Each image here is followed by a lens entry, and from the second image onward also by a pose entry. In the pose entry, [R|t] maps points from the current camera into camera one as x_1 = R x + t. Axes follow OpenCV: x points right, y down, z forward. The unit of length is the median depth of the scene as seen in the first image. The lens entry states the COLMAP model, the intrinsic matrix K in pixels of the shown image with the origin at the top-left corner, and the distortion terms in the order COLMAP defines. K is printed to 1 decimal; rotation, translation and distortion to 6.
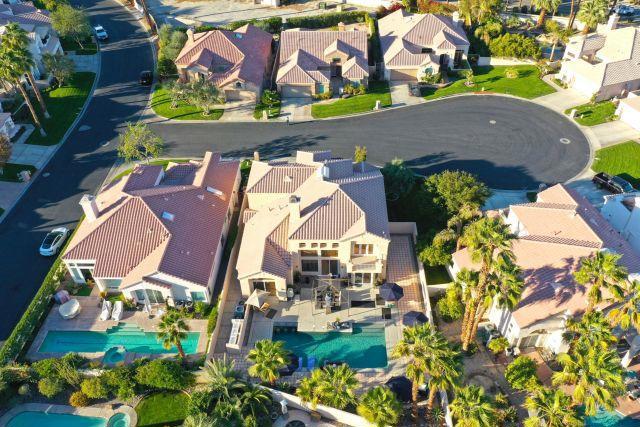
lens RADIAL K [[506.2, 0, 320.0], [0, 506.2, 213.5], [0, 0, 1]] dist [0.013446, 0.002633]
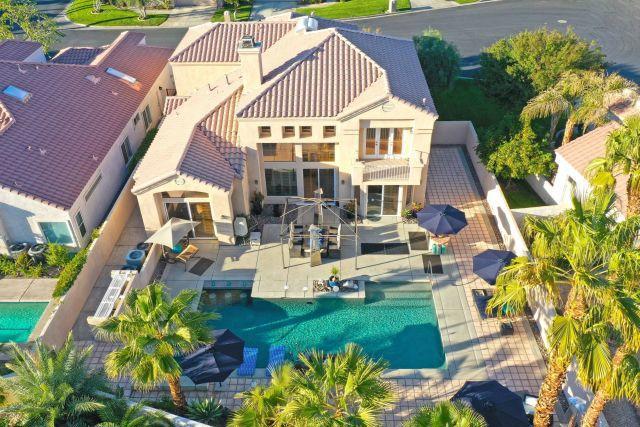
lens RADIAL K [[545.3, 0, 321.4], [0, 545.3, 194.0], [0, 0, 1]] dist [0.007727, -0.000102]
pose [[0.999945, -0.004473, 0.009482, 0.016875], [0.005295, 0.996064, -0.088484, 0.173930], [-0.009049, 0.088529, 0.996032, 0.456045]]
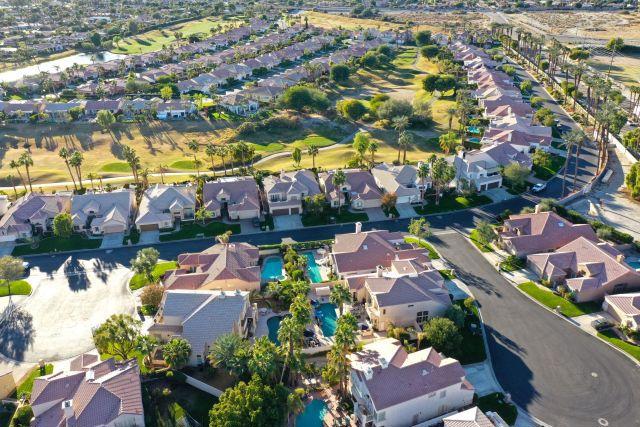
lens RADIAL K [[506.2, 0, 320.0], [0, 506.2, 213.5], [0, 0, 1]] dist [0.013446, 0.002633]
pose [[0.239486, 0.430021, -0.870476, 1.402952], [-0.642882, 0.742096, 0.189730, -0.375686], [0.727564, 0.514175, 0.454174, -0.099810]]
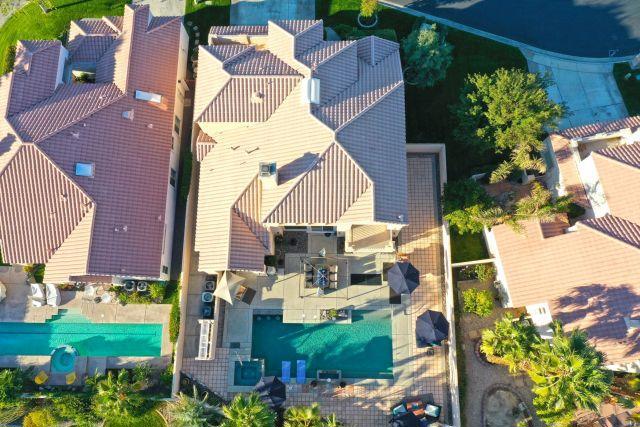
lens RADIAL K [[506.2, 0, 320.0], [0, 506.2, 213.5], [0, 0, 1]] dist [0.013446, 0.002633]
pose [[0.999834, -0.018150, -0.001547, 0.017890], [0.015553, 0.806377, 0.591197, -0.366847], [-0.009483, -0.591123, 0.806525, 0.436213]]
